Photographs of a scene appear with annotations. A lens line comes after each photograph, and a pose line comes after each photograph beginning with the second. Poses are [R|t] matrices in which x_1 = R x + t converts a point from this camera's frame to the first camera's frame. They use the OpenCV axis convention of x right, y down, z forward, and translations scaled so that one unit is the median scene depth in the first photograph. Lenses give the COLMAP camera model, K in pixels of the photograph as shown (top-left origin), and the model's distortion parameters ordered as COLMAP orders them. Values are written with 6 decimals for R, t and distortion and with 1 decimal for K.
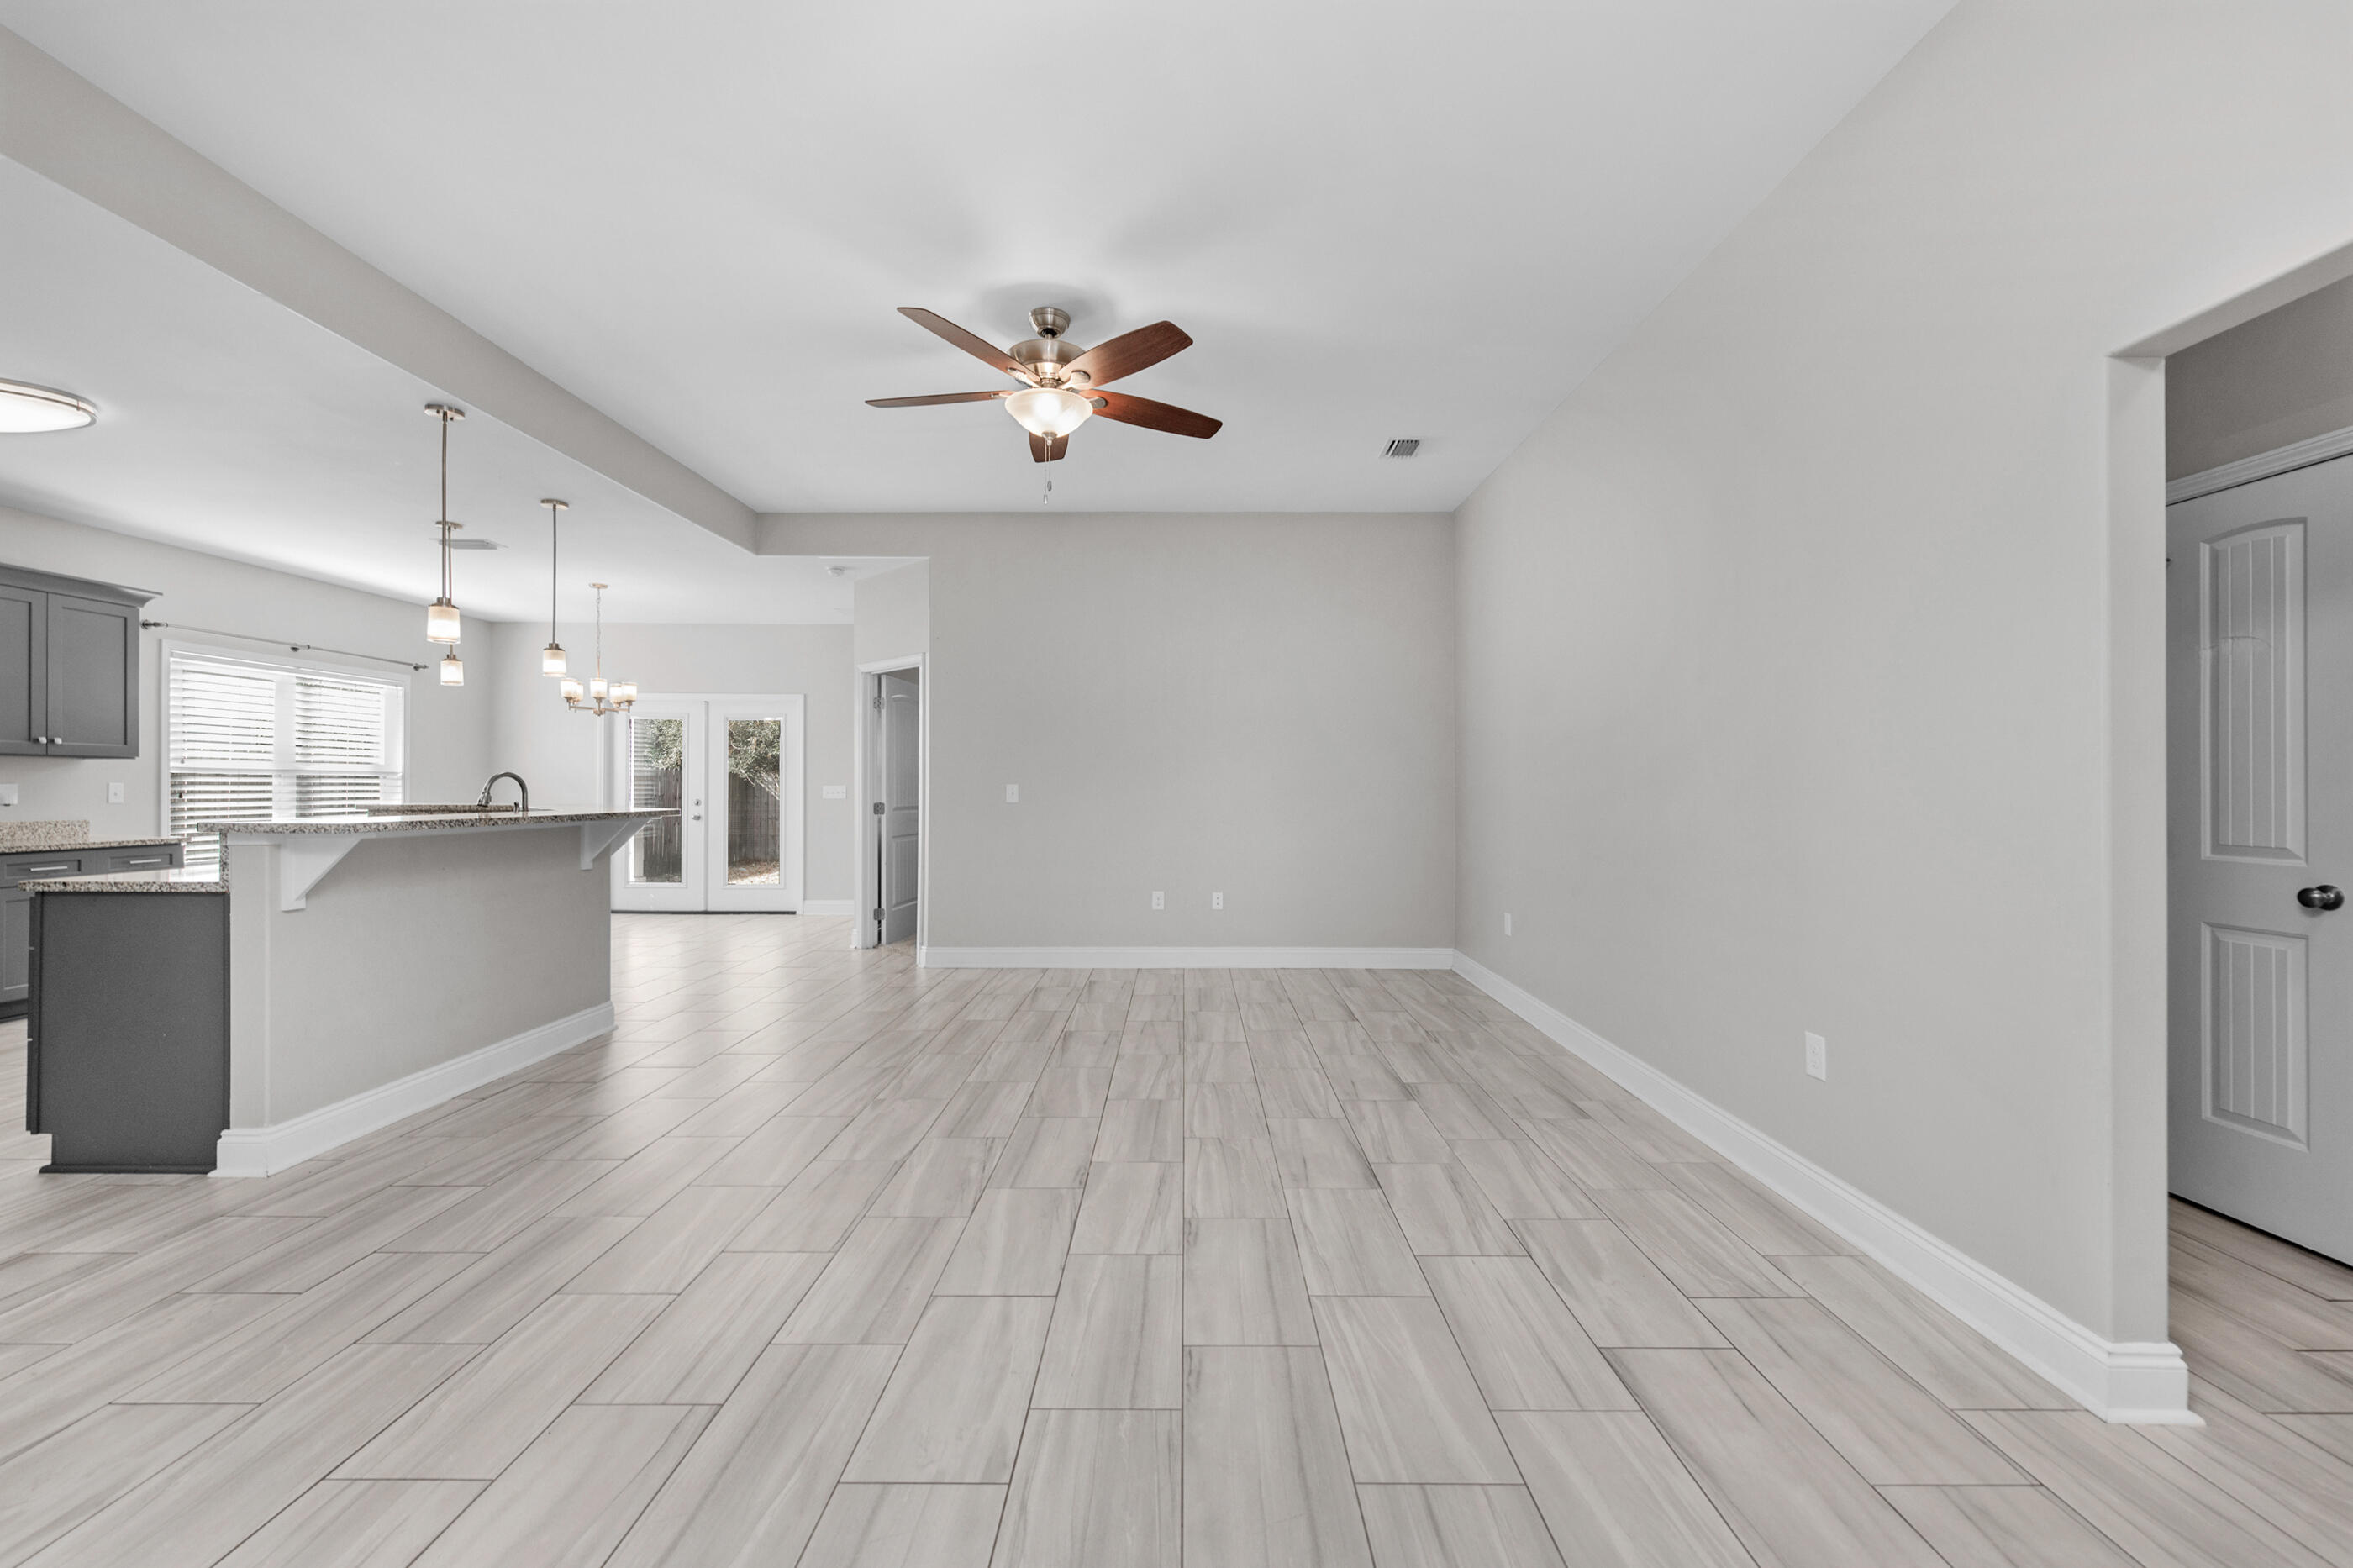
lens RADIAL K [[990.8, 0, 1244.2], [0, 990.8, 783.6], [0, 0, 1]] dist [-0.000373, -0.000539]
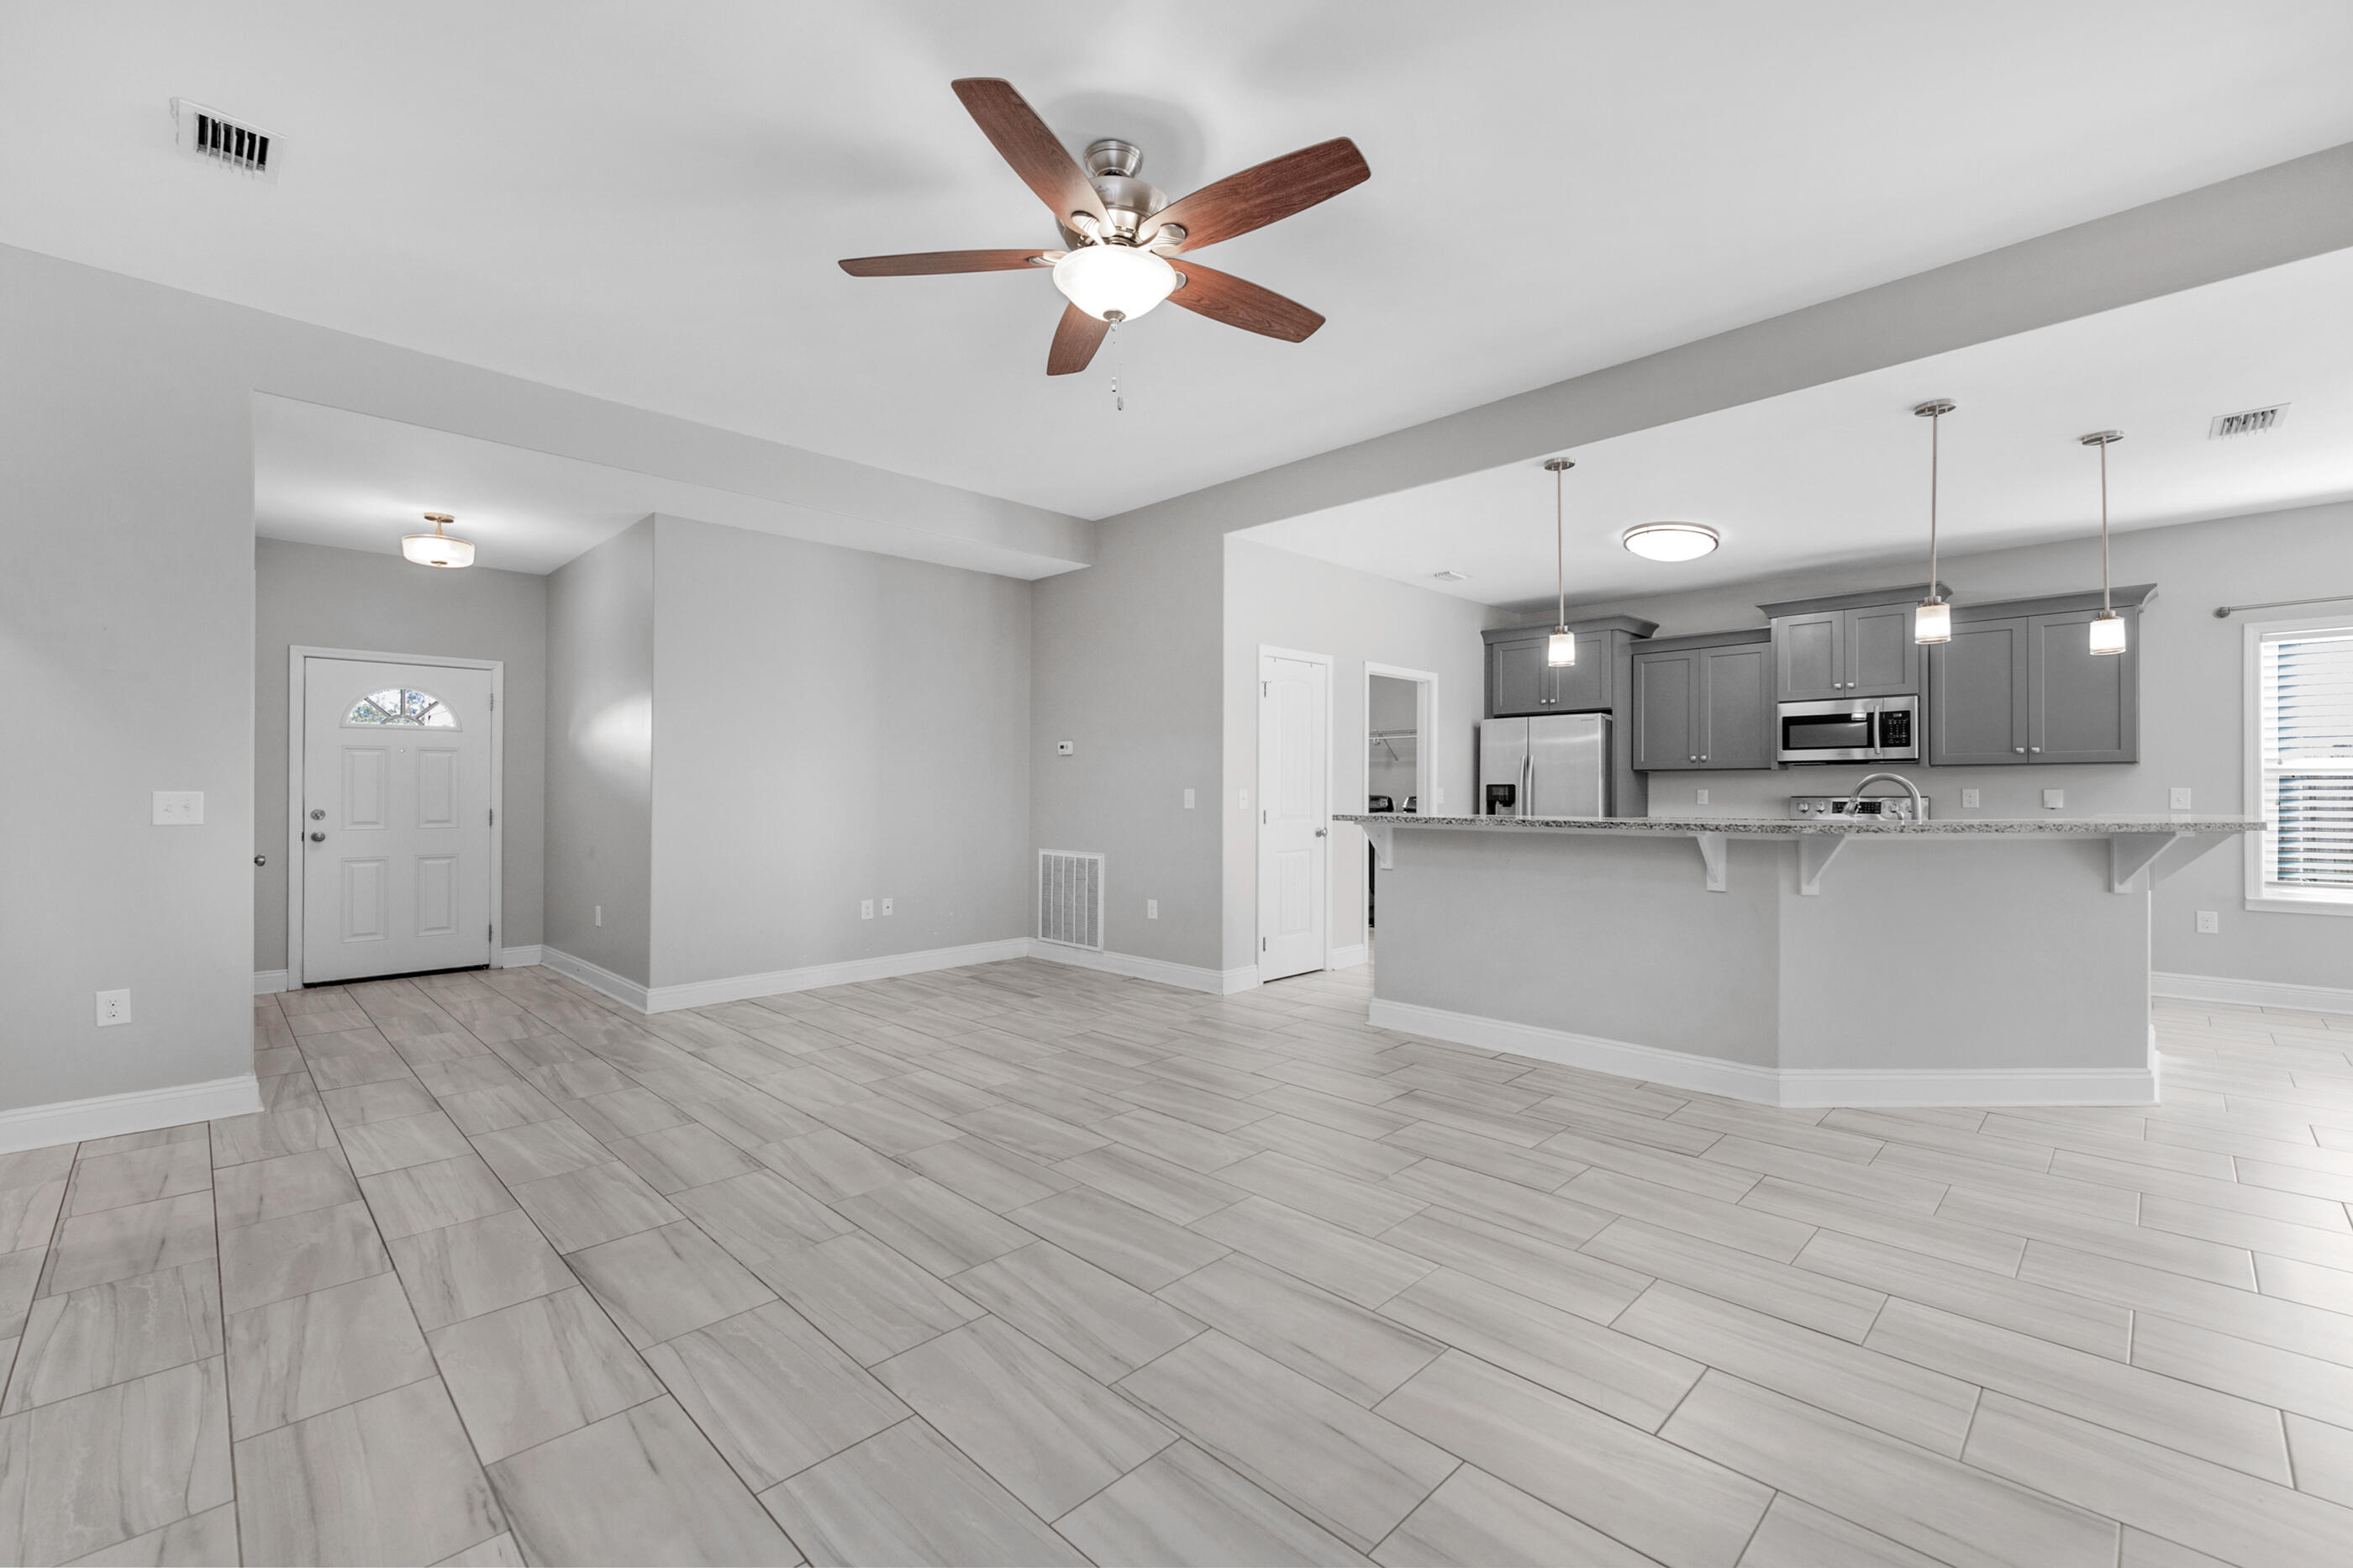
lens RADIAL K [[920.4, 0, 1197.0], [0, 920.4, 790.1], [0, 0, 1]] dist [0.008969, -0.000094]
pose [[-0.725759, -0.002721, -0.687943, 0.212294], [0.001482, 0.999984, -0.005519, 0.006415], [0.687947, -0.005025, -0.725743, 1.430841]]
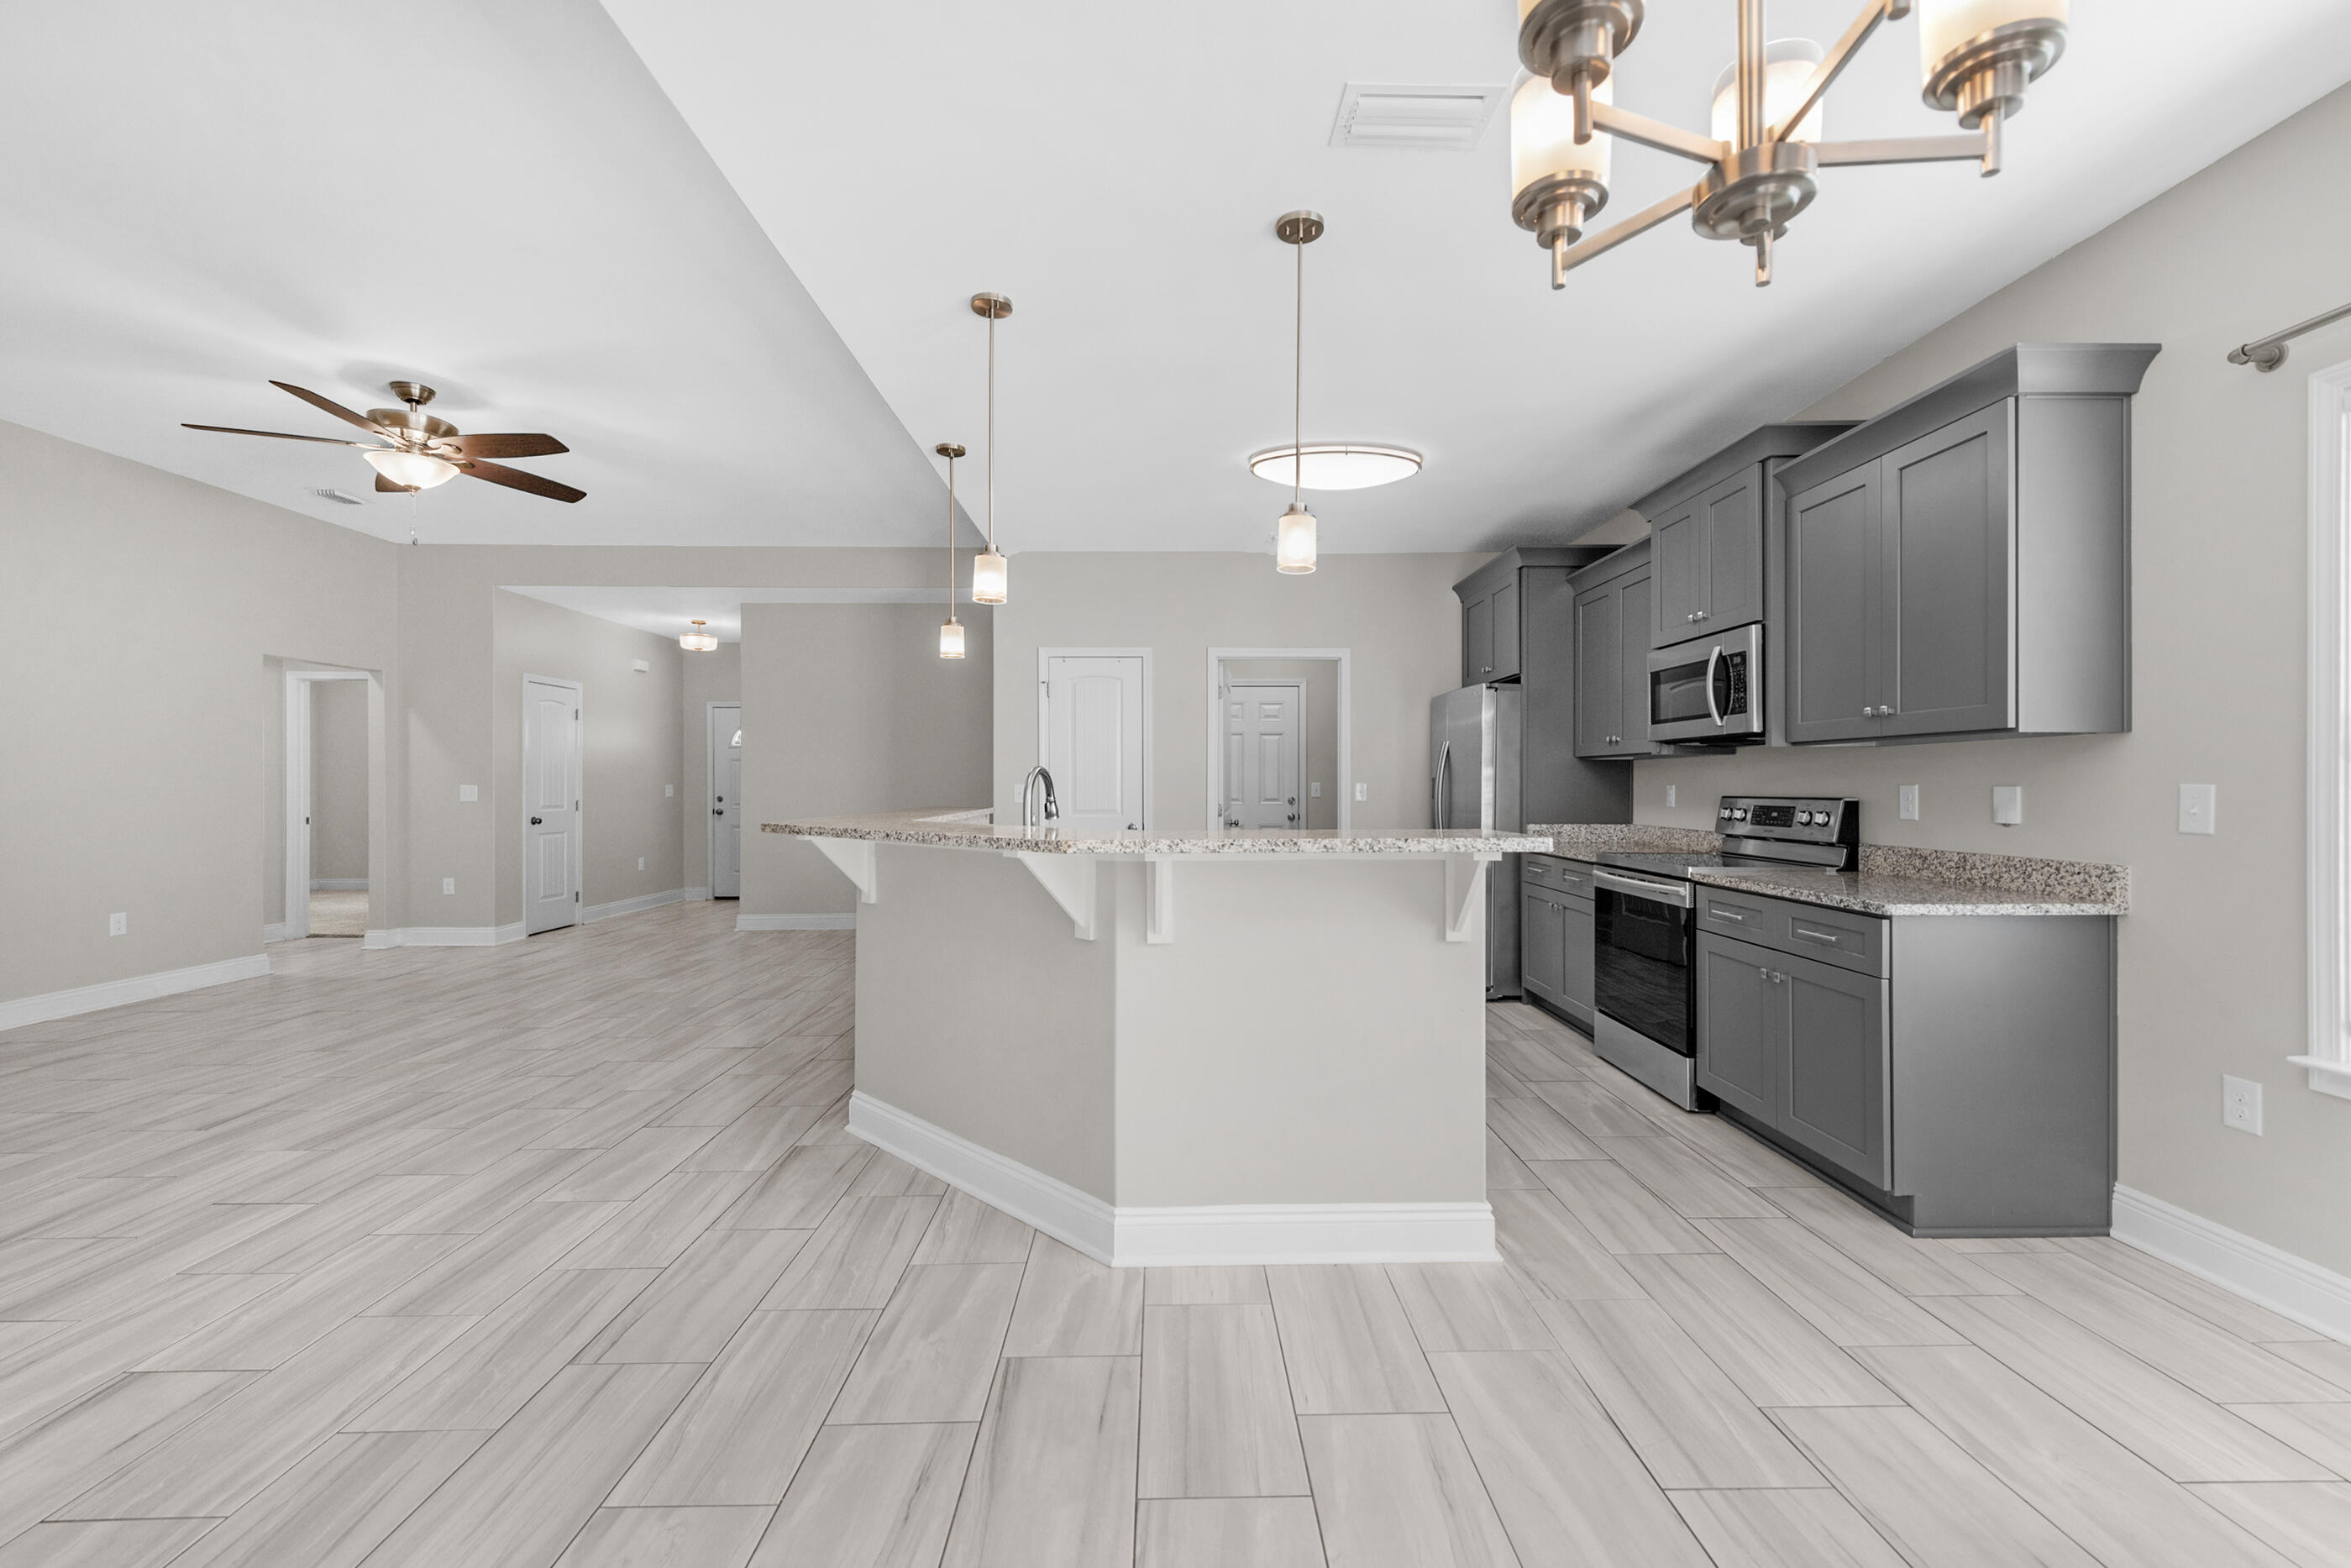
lens RADIAL K [[948.1, 0, 1175.5], [0, 948.1, 784.0], [0, 0, 1]] dist [0.000755, -0.000162]
pose [[-0.999863, -0.001747, -0.016486, -1.013924], [-0.001689, 0.999992, -0.003518, 0.001584], [0.016492, -0.003489, -0.999858, 1.990396]]
